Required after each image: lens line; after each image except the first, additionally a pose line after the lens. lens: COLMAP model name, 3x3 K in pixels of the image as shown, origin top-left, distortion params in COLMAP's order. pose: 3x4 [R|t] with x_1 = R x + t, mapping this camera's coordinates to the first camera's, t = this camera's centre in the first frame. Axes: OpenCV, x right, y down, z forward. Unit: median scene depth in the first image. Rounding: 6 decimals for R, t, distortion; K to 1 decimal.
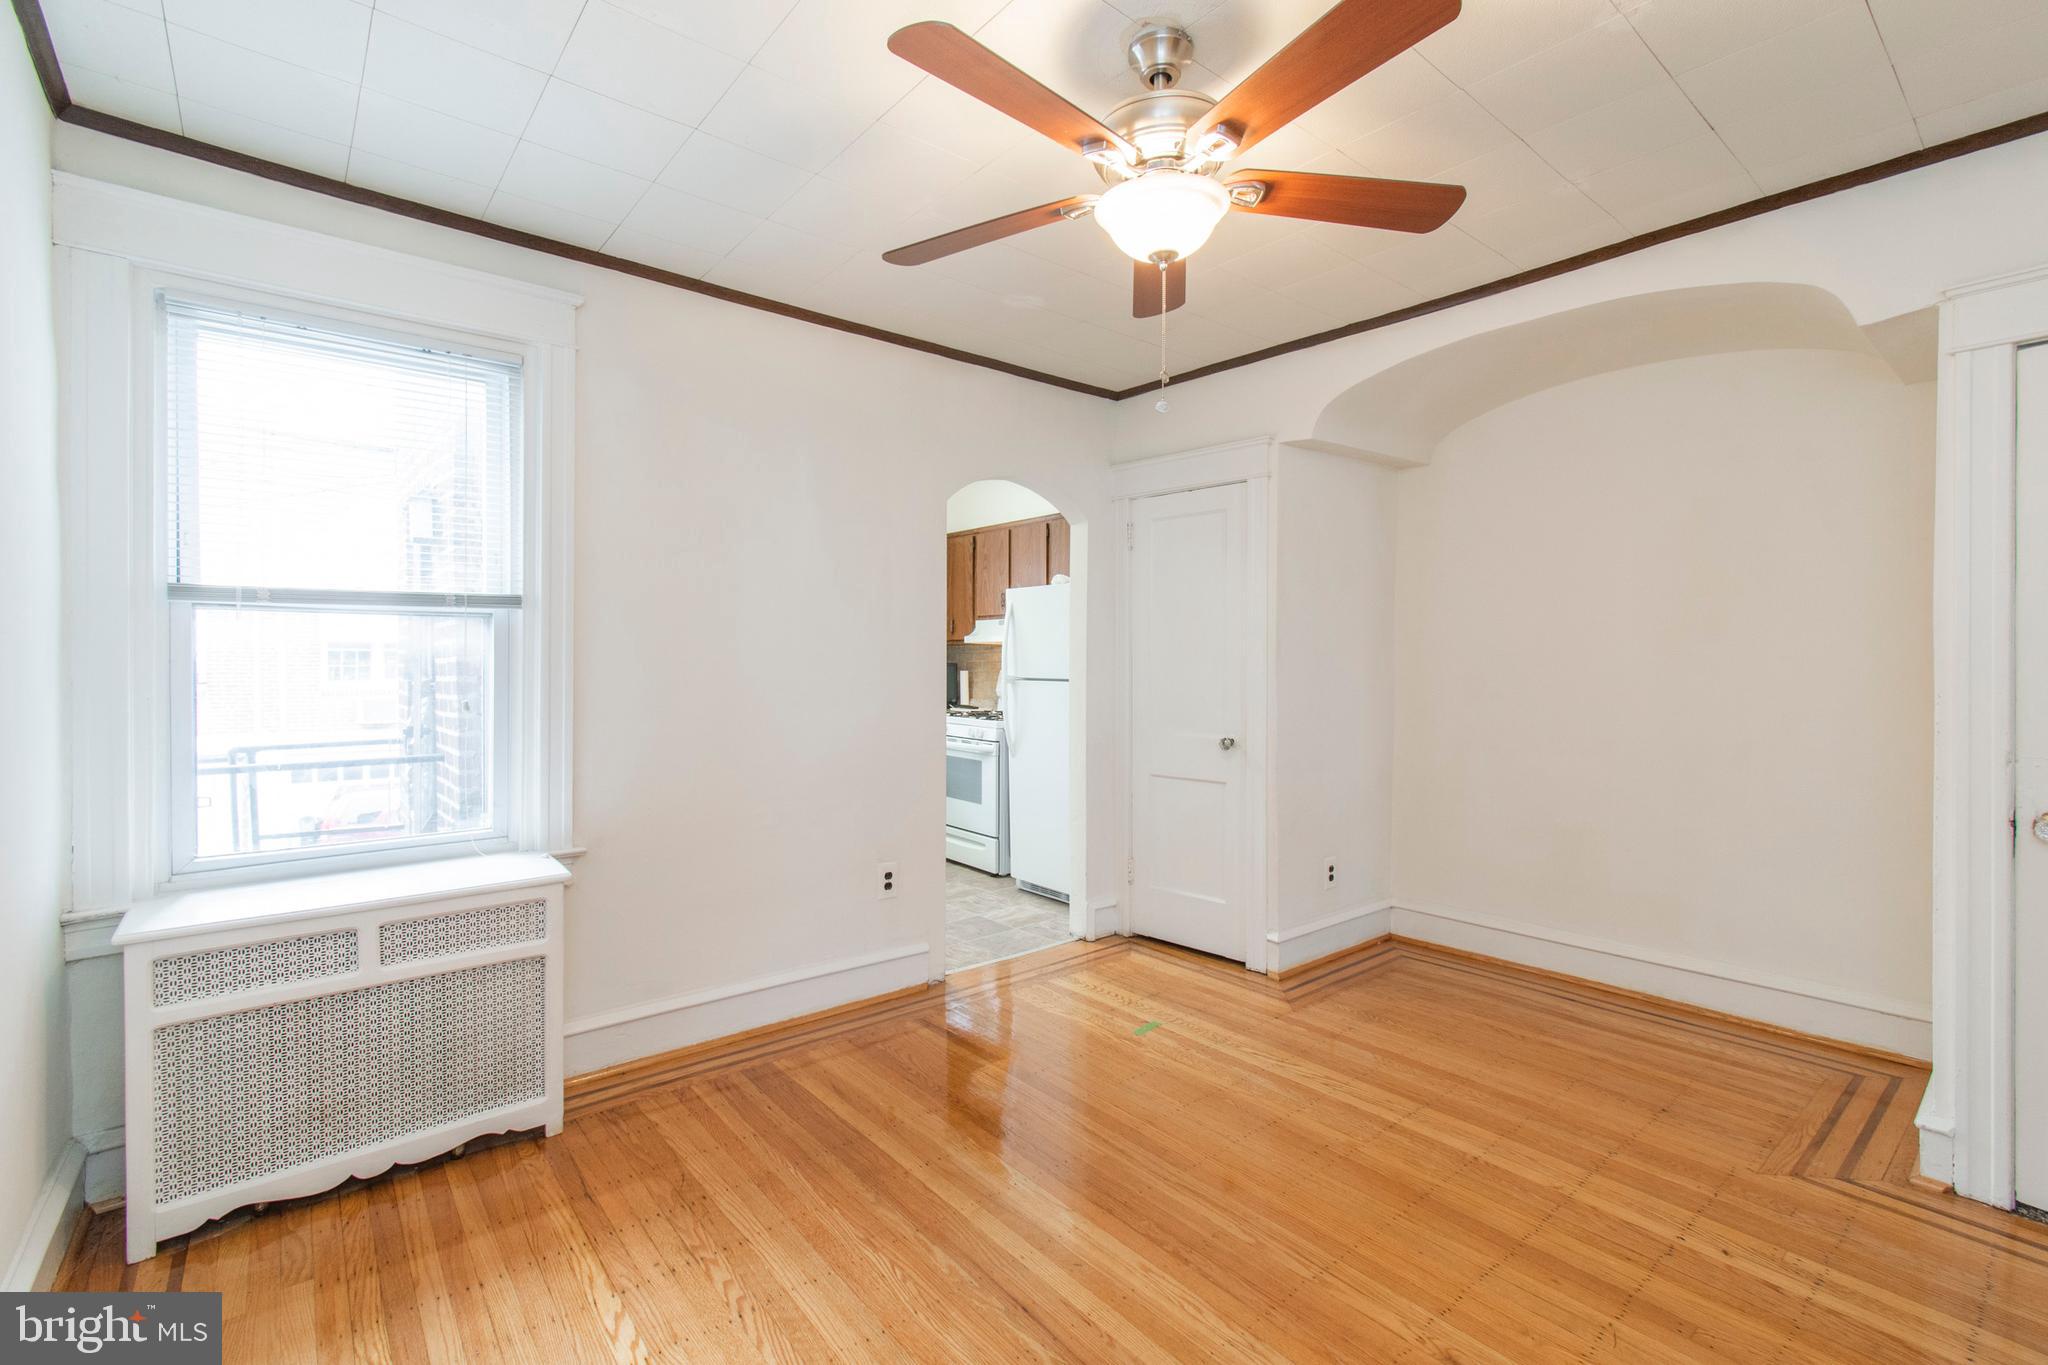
lens RADIAL K [[924.4, 0, 1027.9], [0, 924.4, 677.6], [0, 0, 1]] dist [-0.005013, -0.000729]
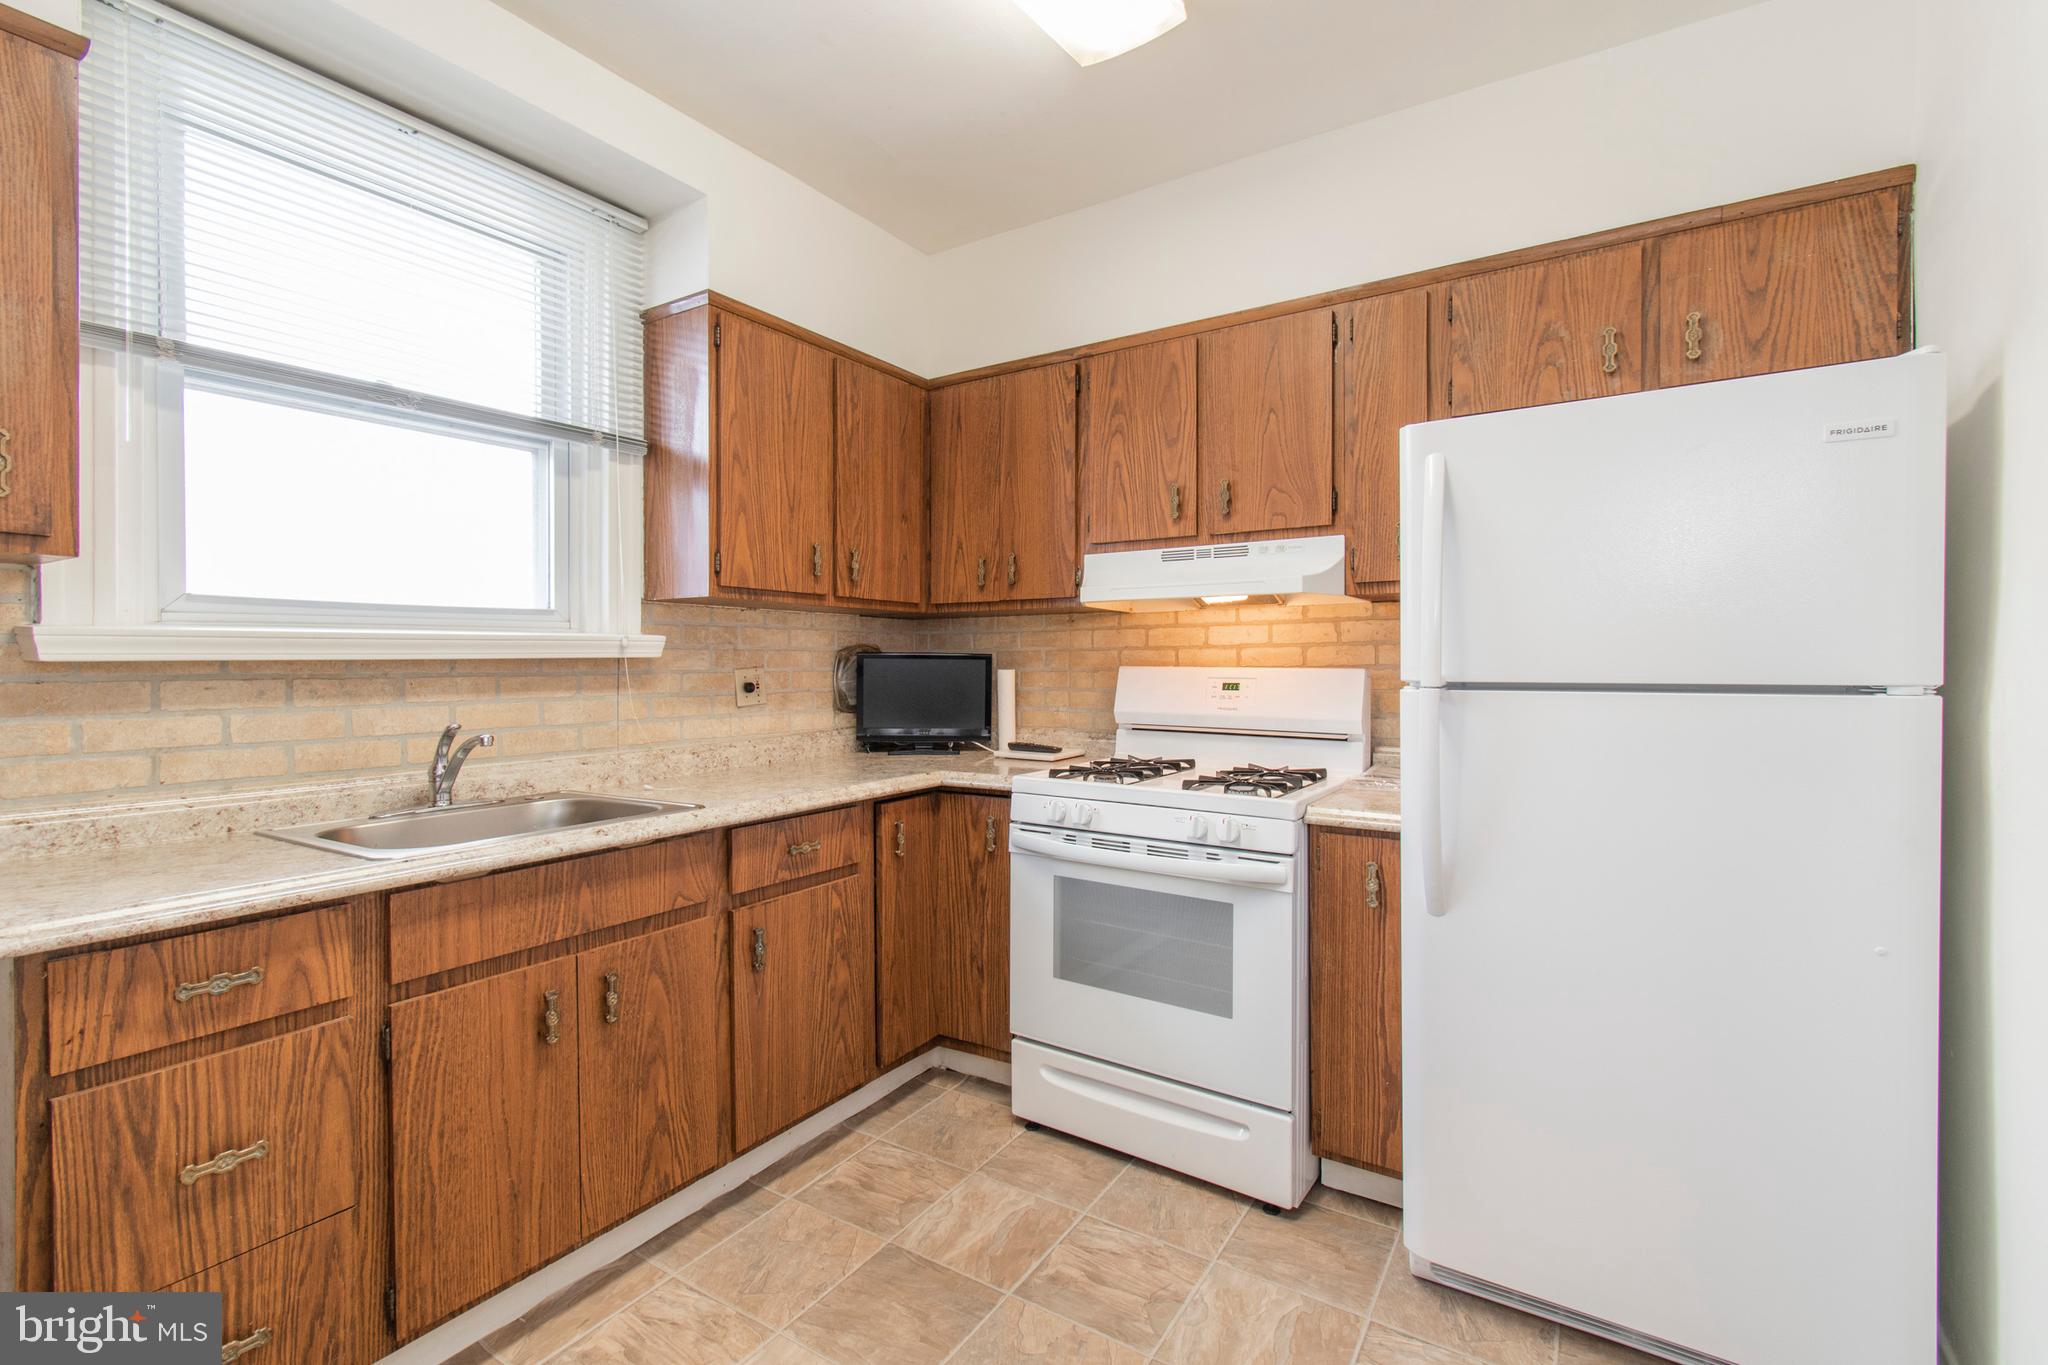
lens RADIAL K [[924.4, 0, 1054.5], [0, 924.4, 673.8], [0, 0, 1]] dist [-0.005013, -0.000729]
pose [[0.950647, -0.005827, 0.310221, -0.238793], [0.008479, 0.999938, -0.007203, -0.002003], [-0.310160, 0.009478, 0.950637, 0.673697]]
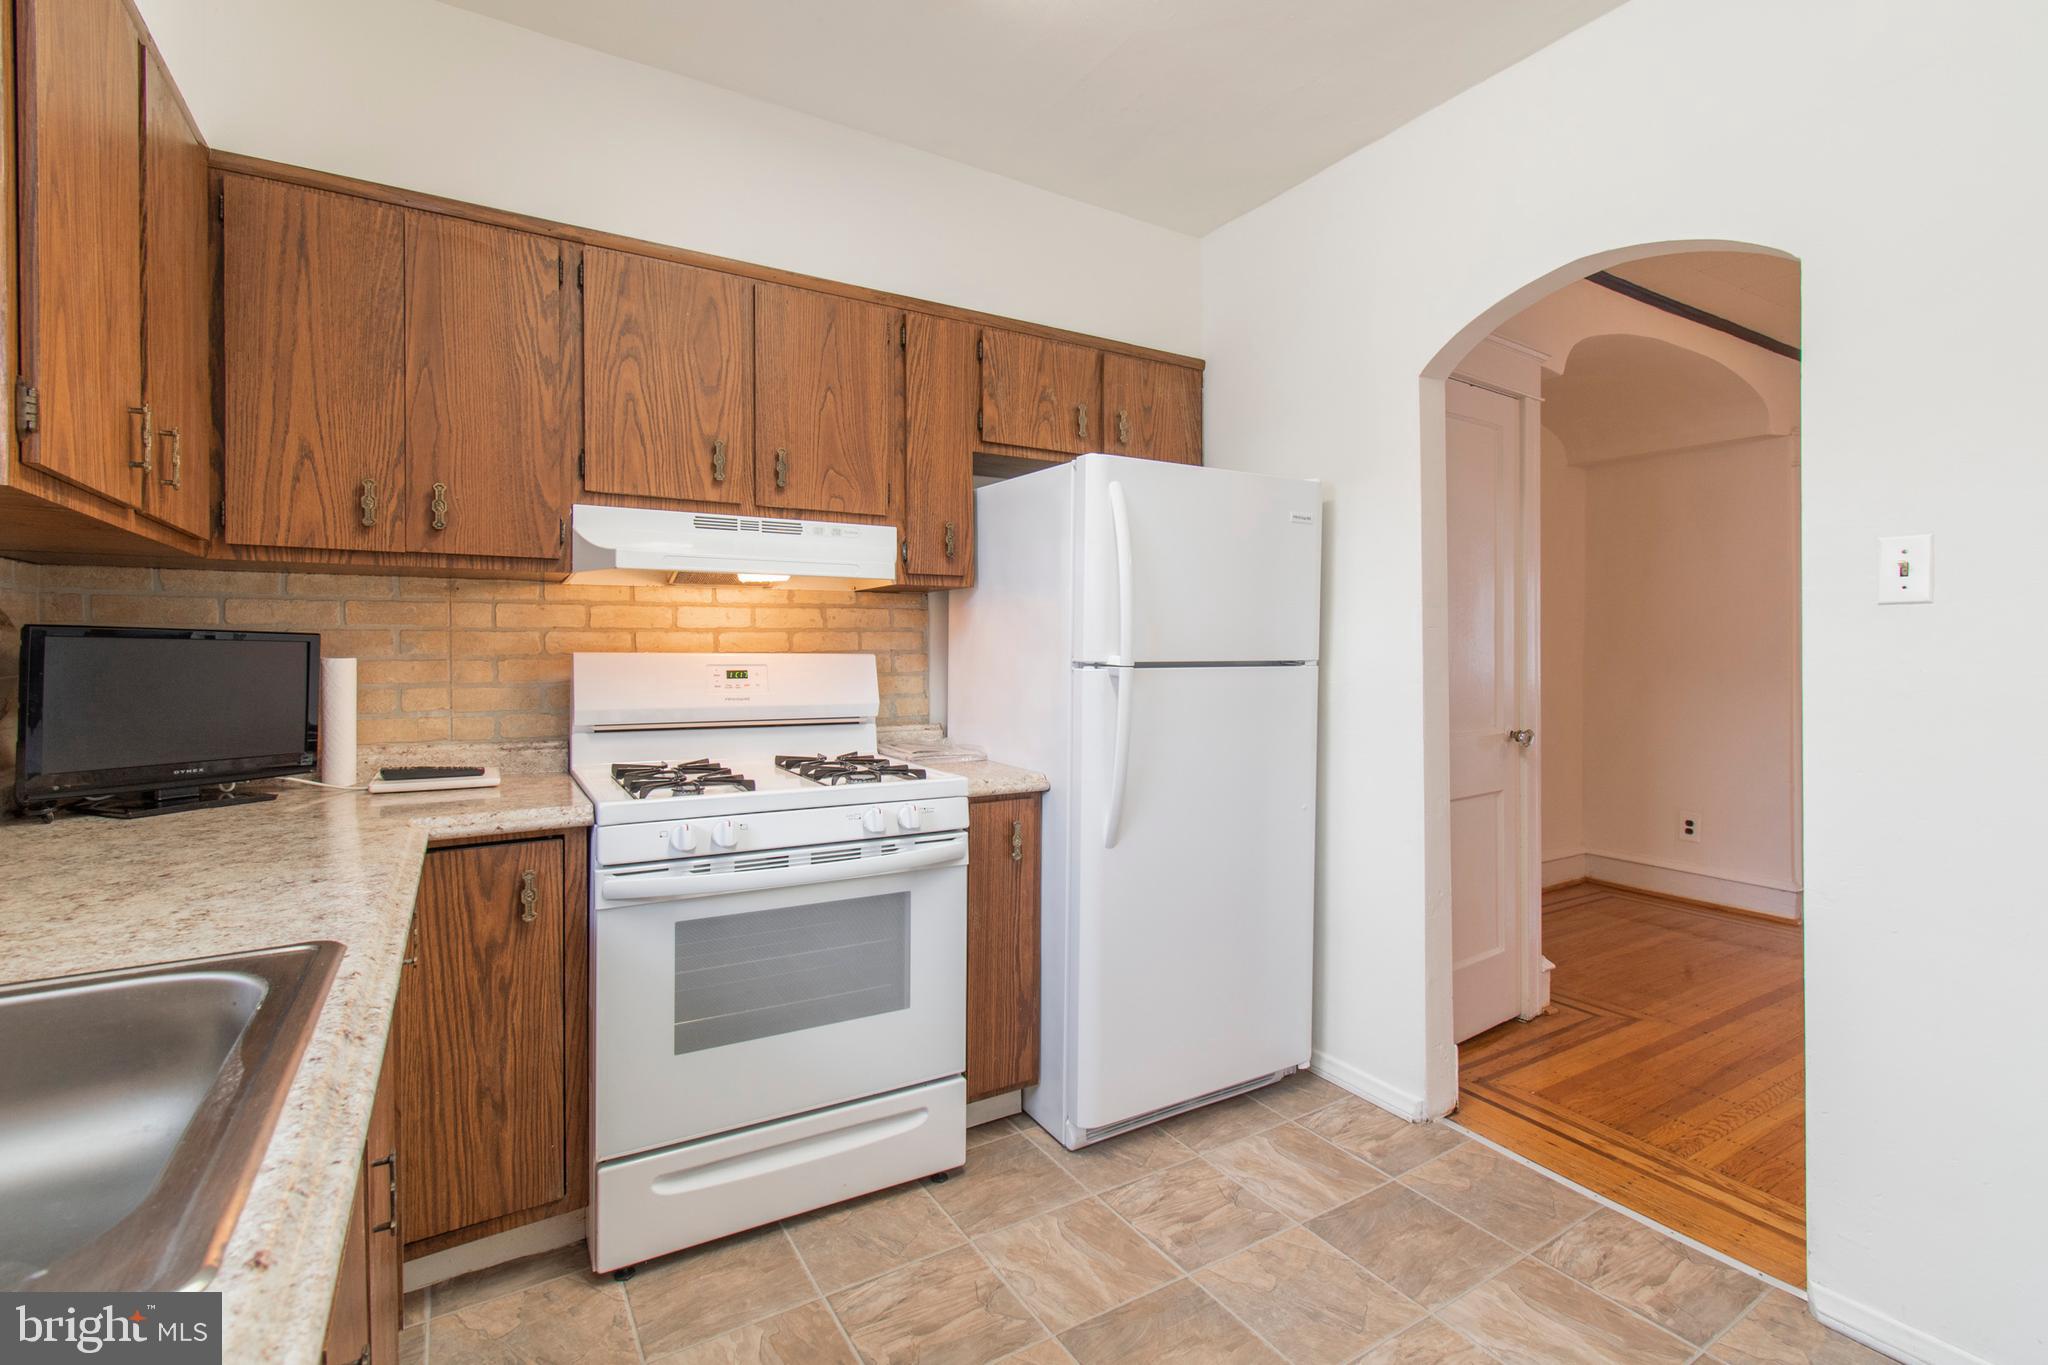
lens RADIAL K [[924.4, 0, 1063.1], [0, 924.4, 654.3], [0, 0, 1]] dist [-0.005013, -0.000729]
pose [[0.129430, -0.003808, 0.991581, -0.417353], [0.019962, 0.999800, 0.001234, -0.005168], [-0.991388, 0.019634, 0.129480, 0.902073]]
